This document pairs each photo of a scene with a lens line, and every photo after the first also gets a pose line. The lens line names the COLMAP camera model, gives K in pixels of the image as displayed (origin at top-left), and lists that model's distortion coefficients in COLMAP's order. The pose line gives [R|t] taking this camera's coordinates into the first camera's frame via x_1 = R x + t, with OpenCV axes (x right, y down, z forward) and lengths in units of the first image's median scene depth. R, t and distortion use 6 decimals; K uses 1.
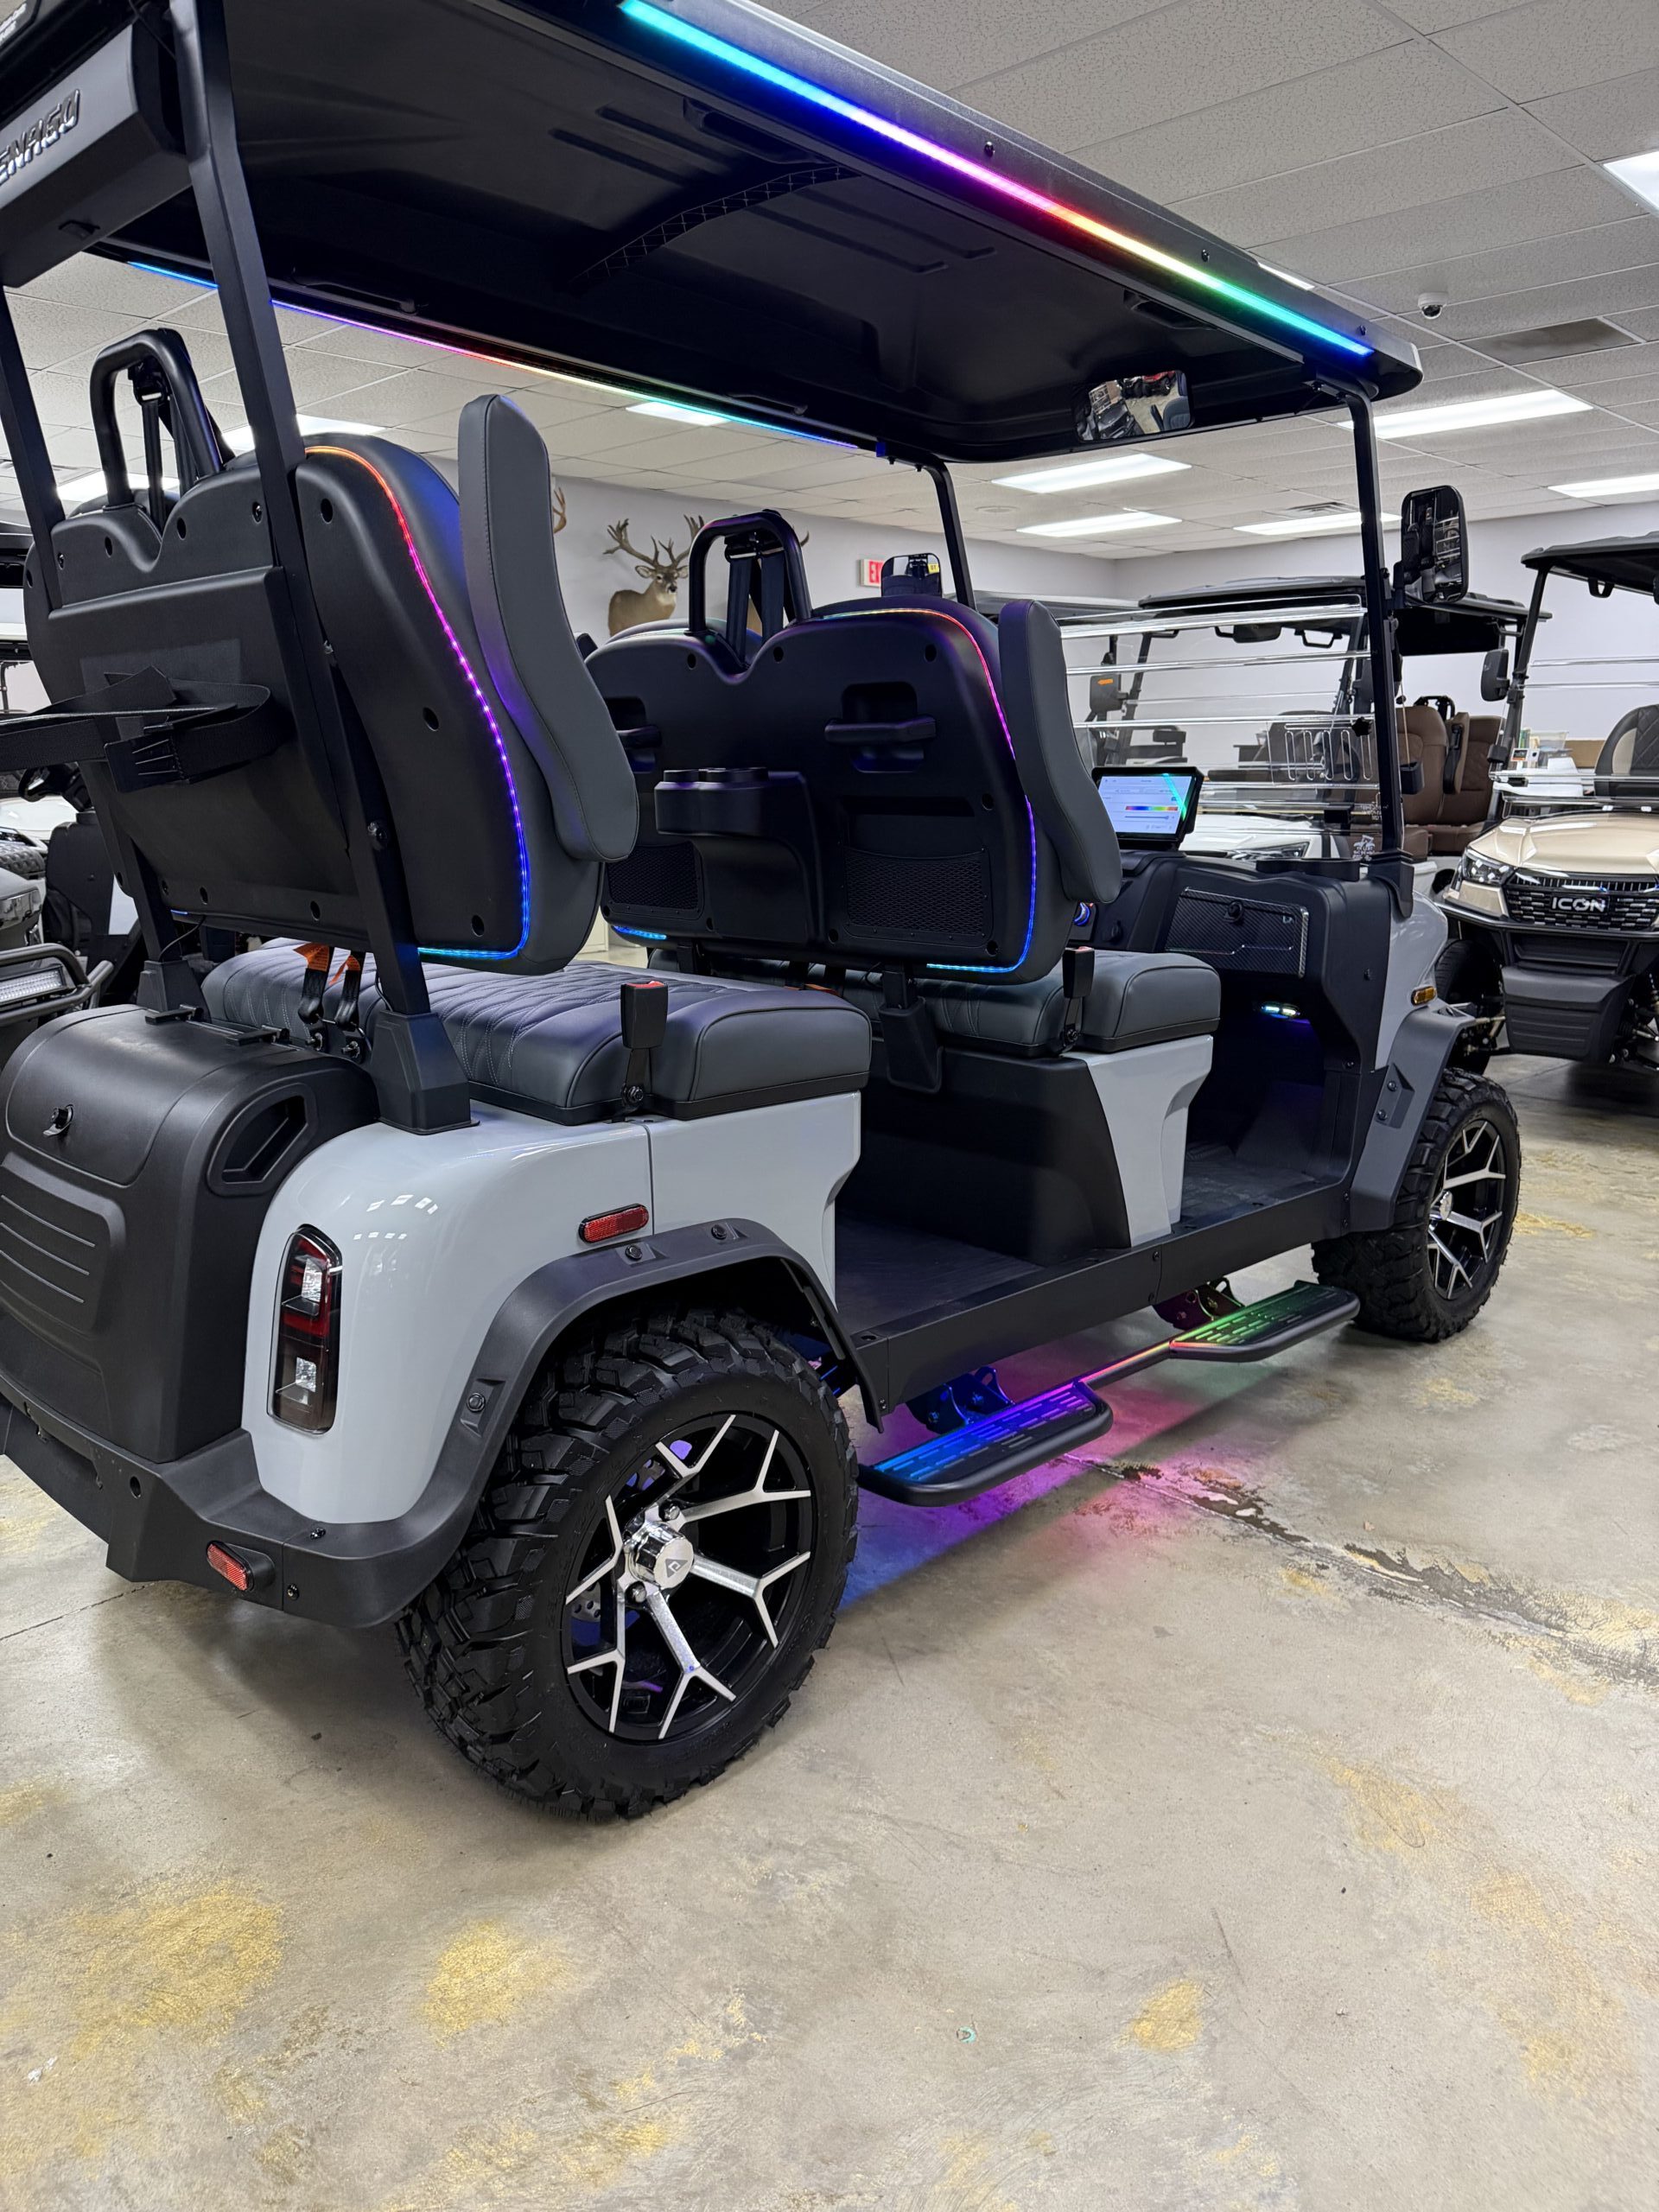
lens RADIAL K [[1532.5, 0, 829.4], [0, 1532.5, 1115.5], [0, 0, 1]] dist [0.068346, -0.088015]
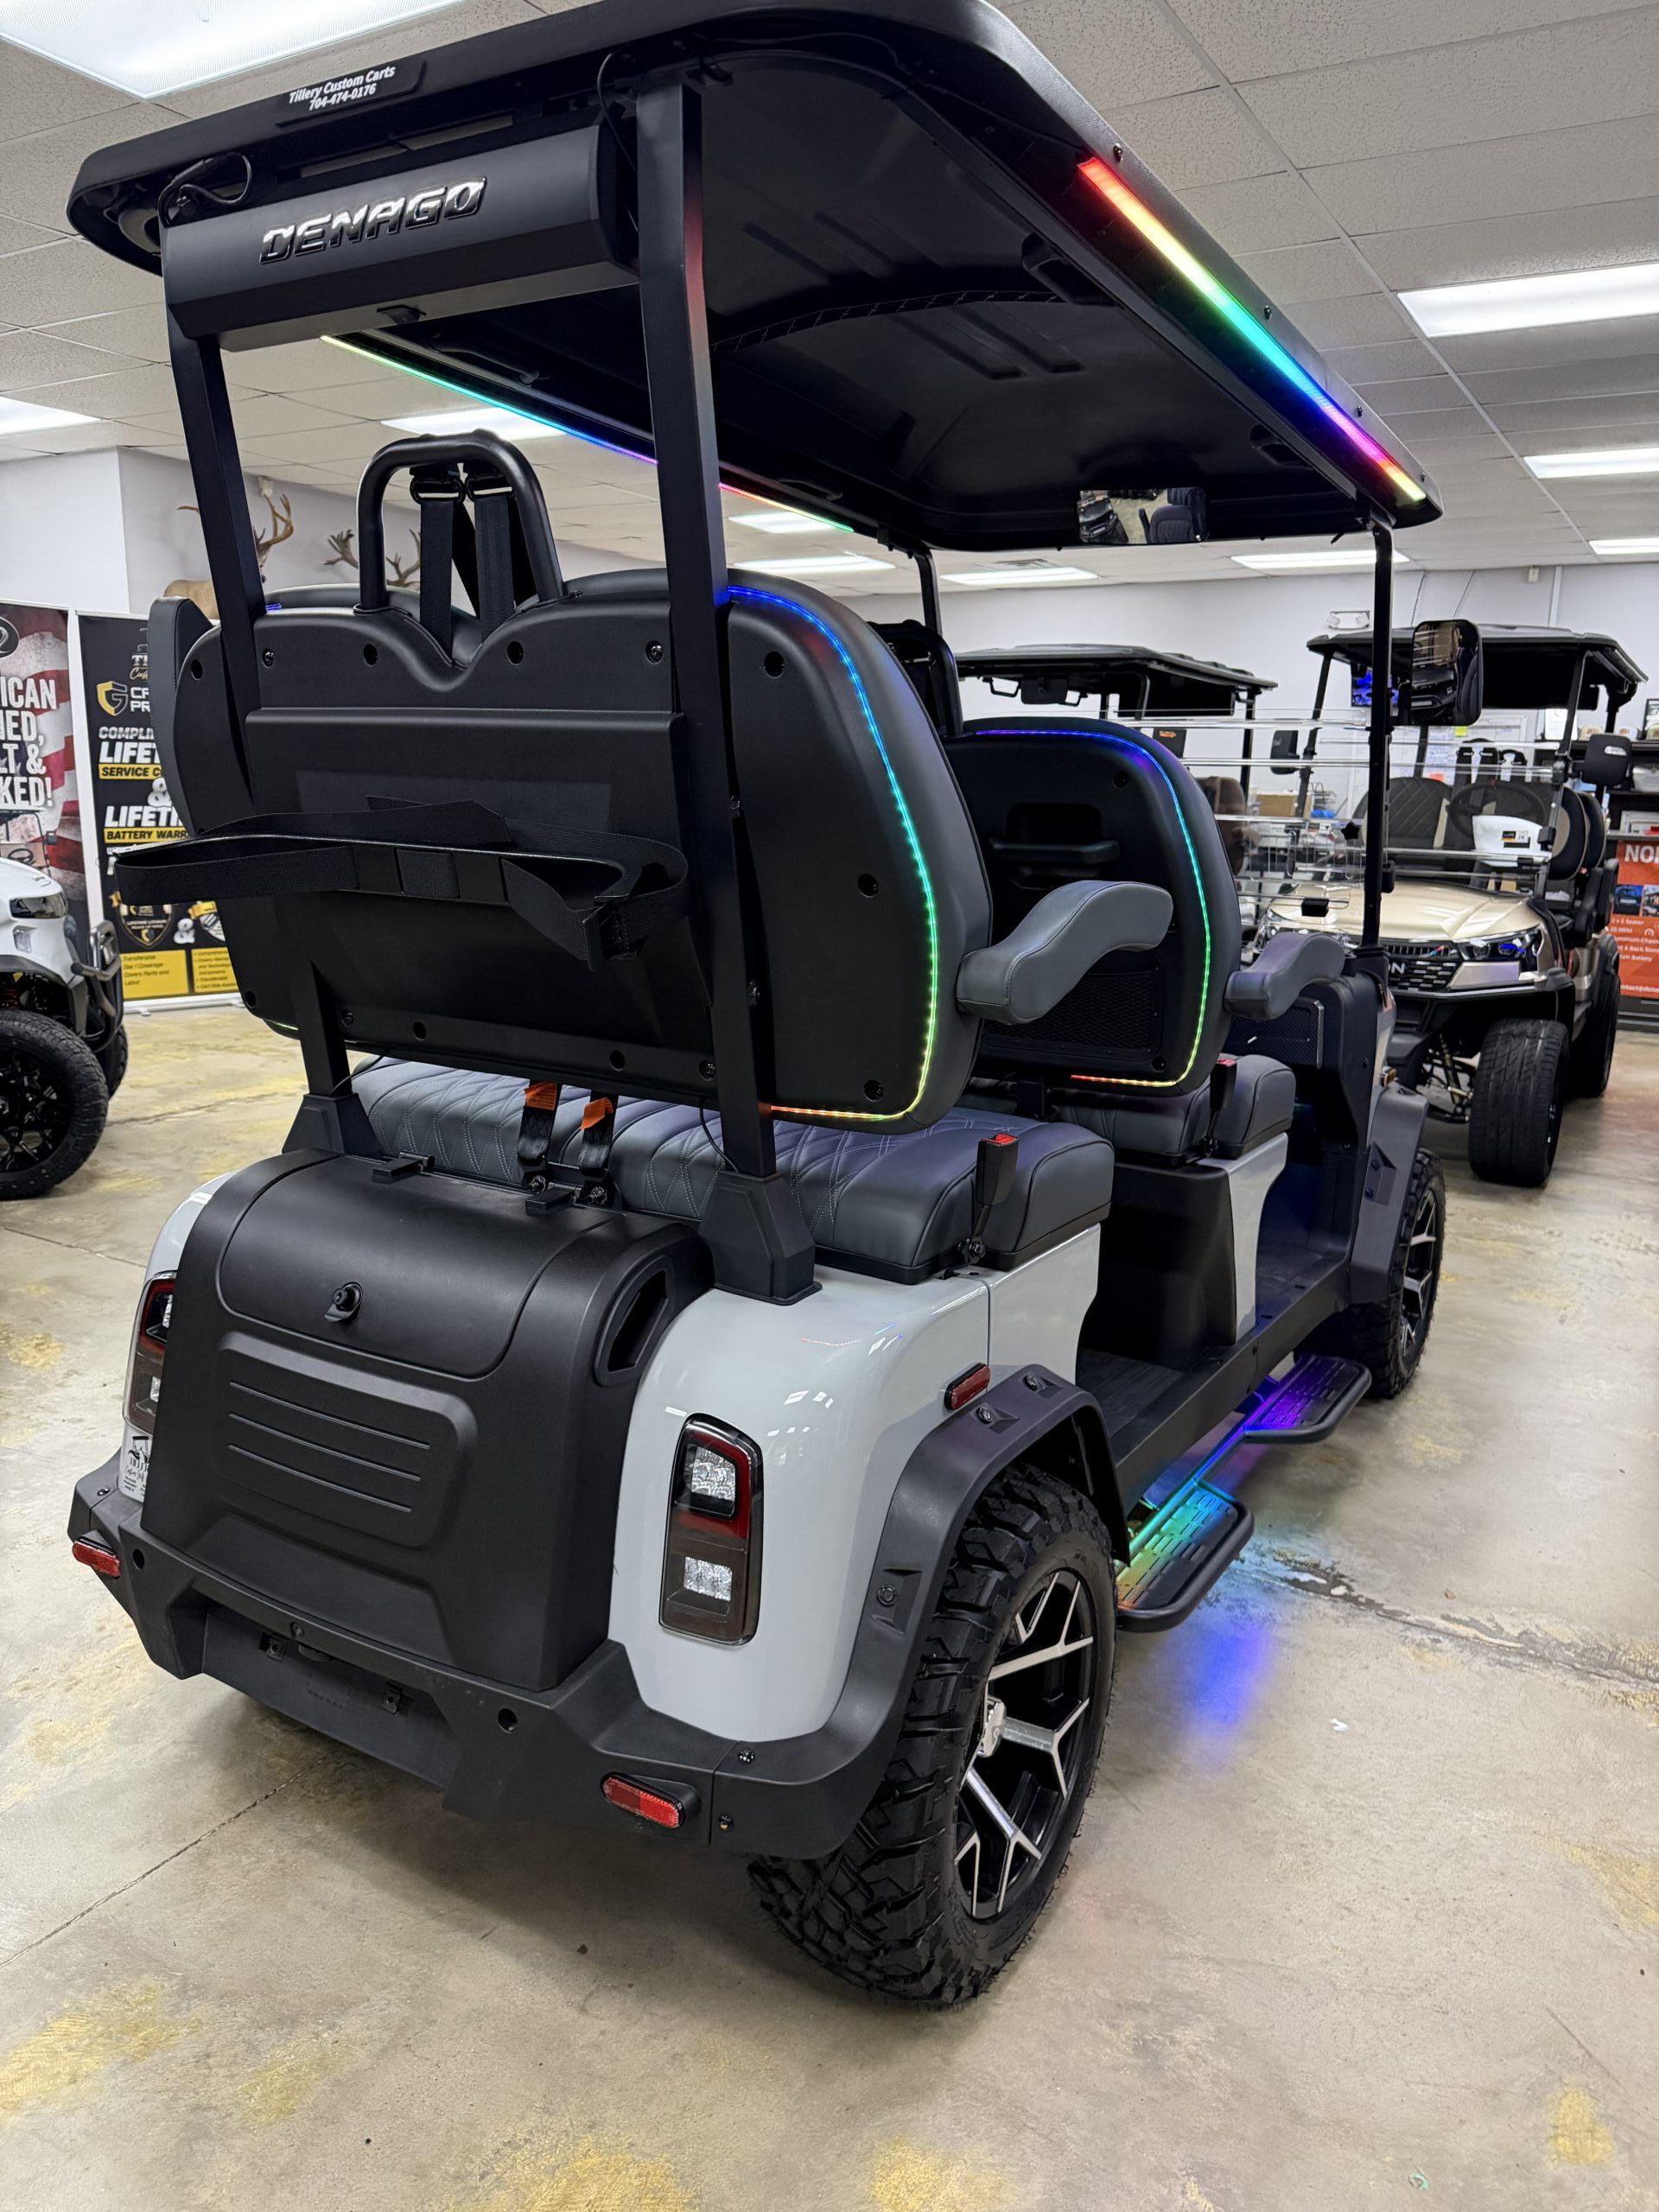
lens RADIAL K [[1560.2, 0, 821.3], [0, 1560.2, 1109.4], [0, 0, 1]] dist [-0.007307, 0.000892]
pose [[0.974013, -0.018481, 0.225737, -0.316490], [0.021593, 0.999703, -0.011323, -0.066581], [-0.225460, 0.015903, 0.974123, 0.051913]]
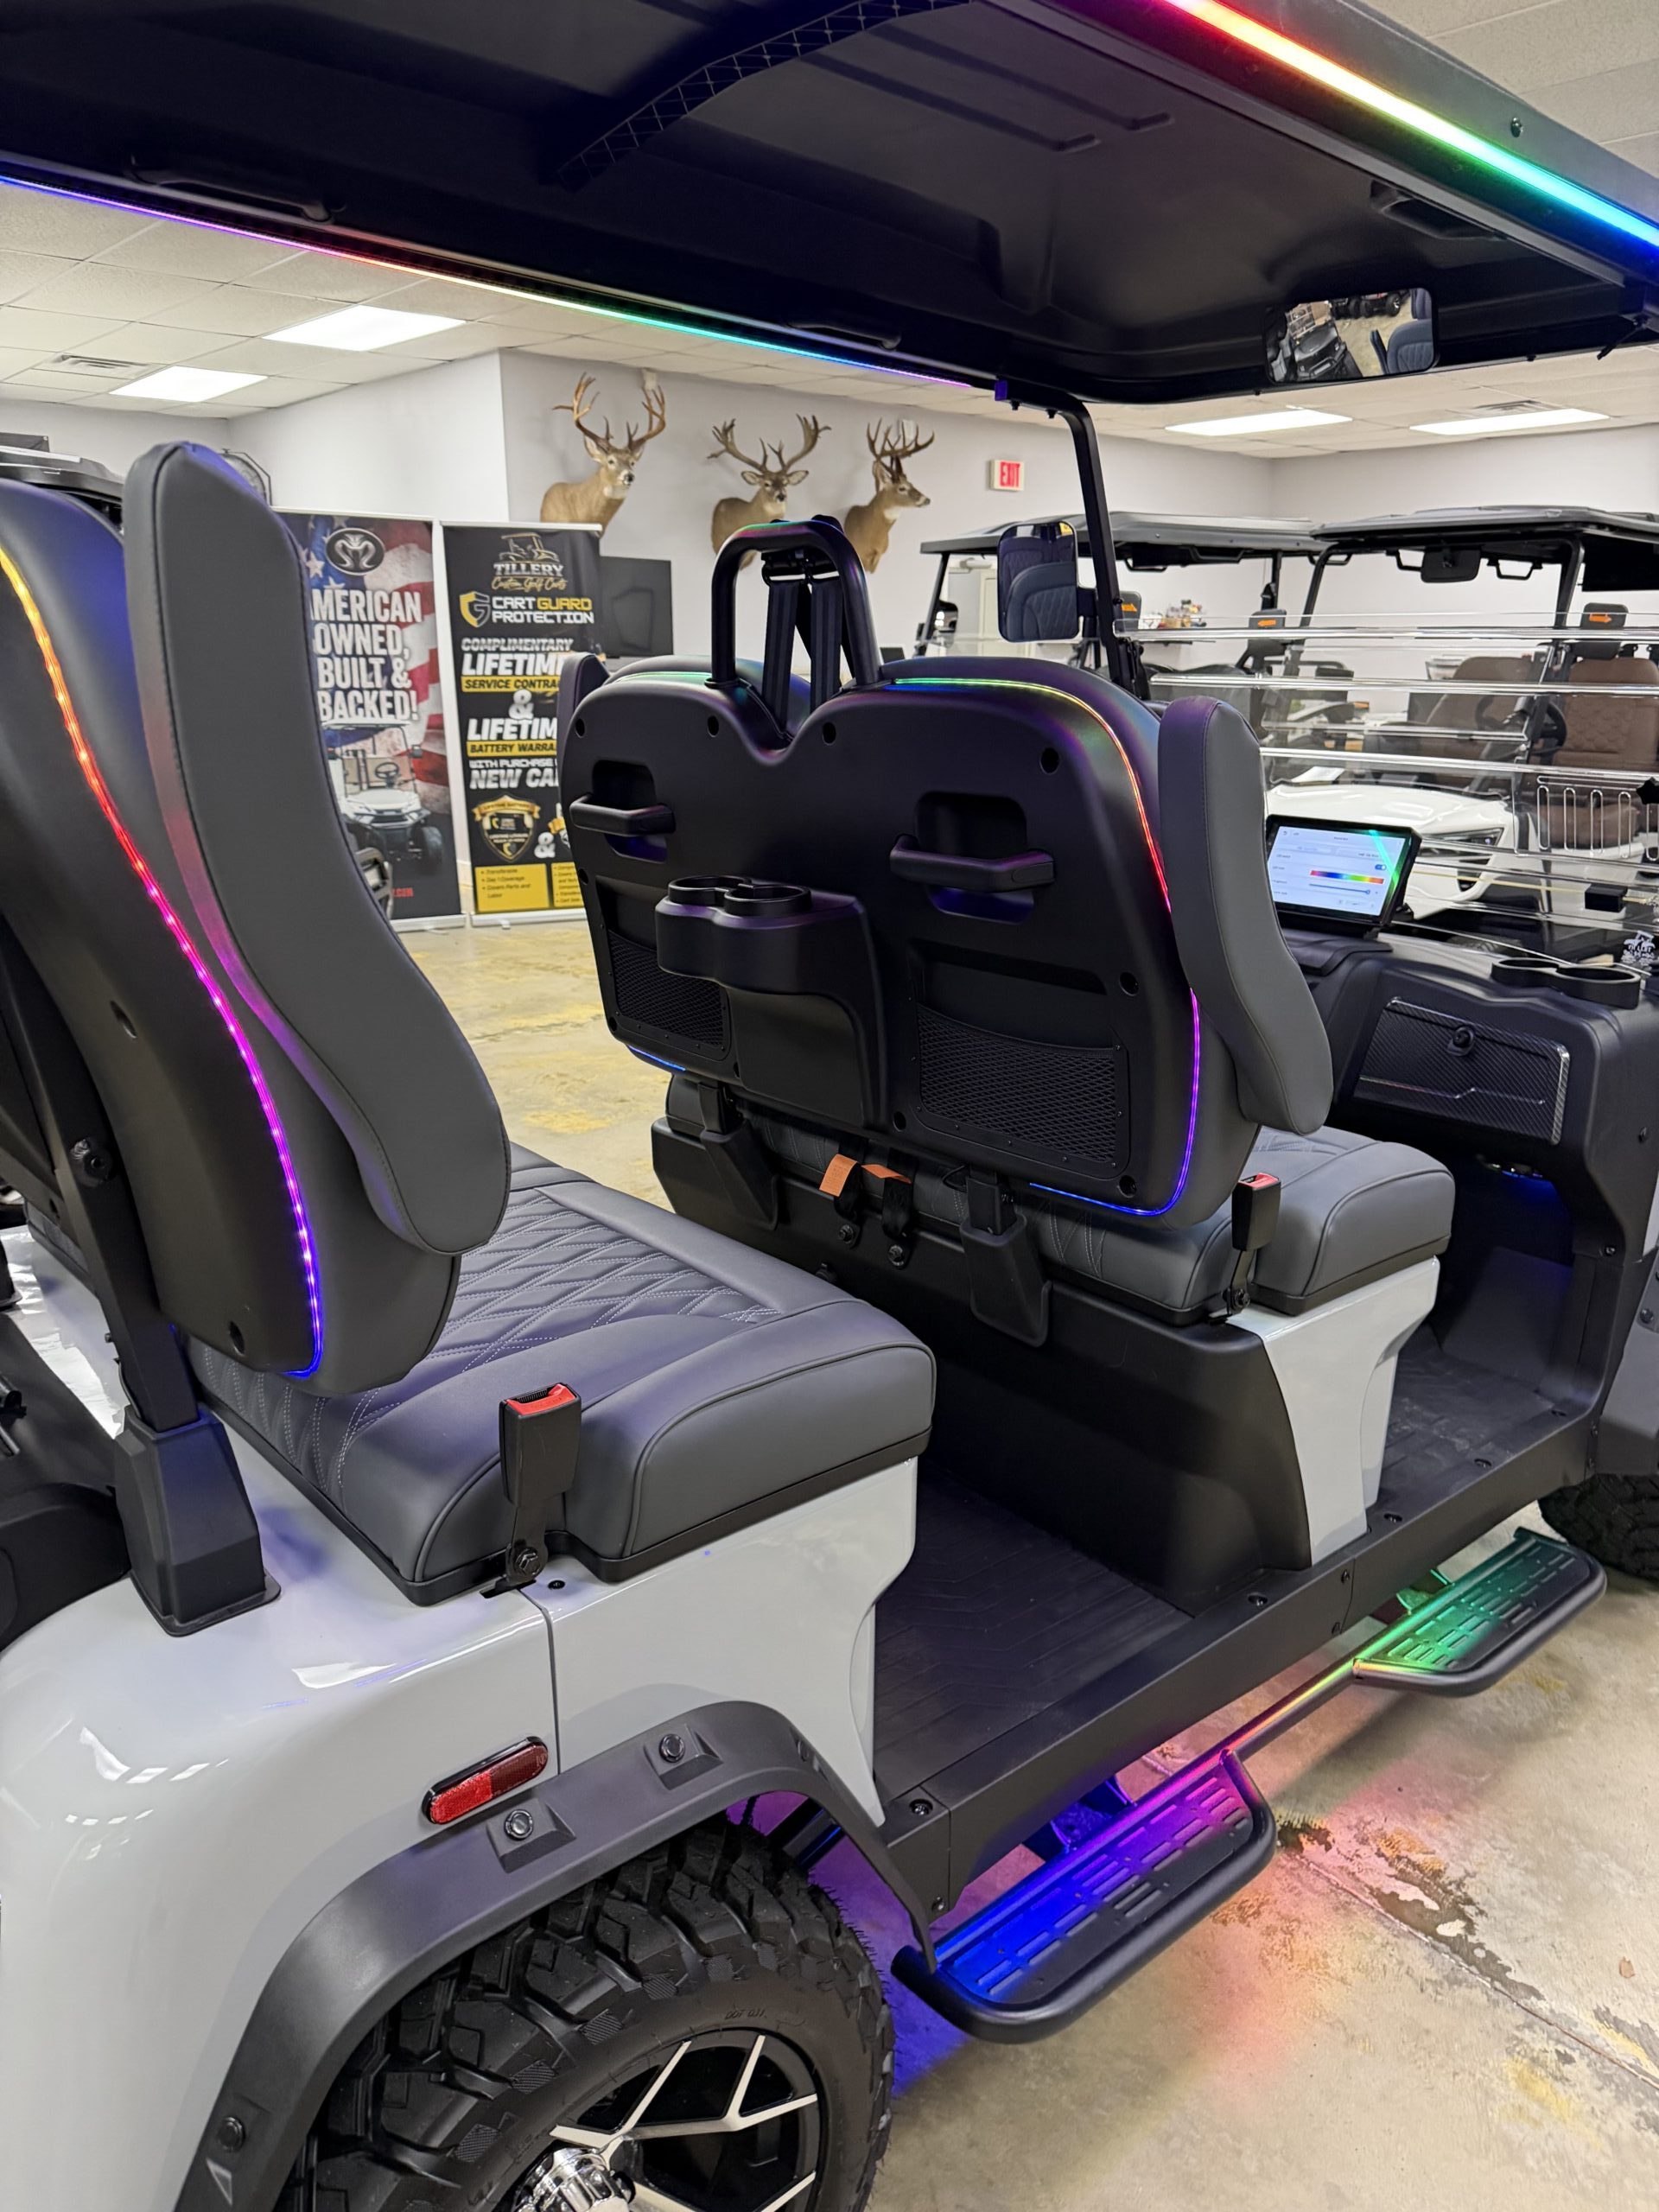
lens RADIAL K [[1567.6, 0, 839.2], [0, 1567.6, 1128.9], [0, 0, 1]] dist [0.006985, -0.010115]
pose [[0.997308, 0.032093, -0.065923, 0.022081], [-0.027605, 0.997311, 0.067887, -0.165371], [0.067925, -0.065884, 0.995513, 0.288688]]
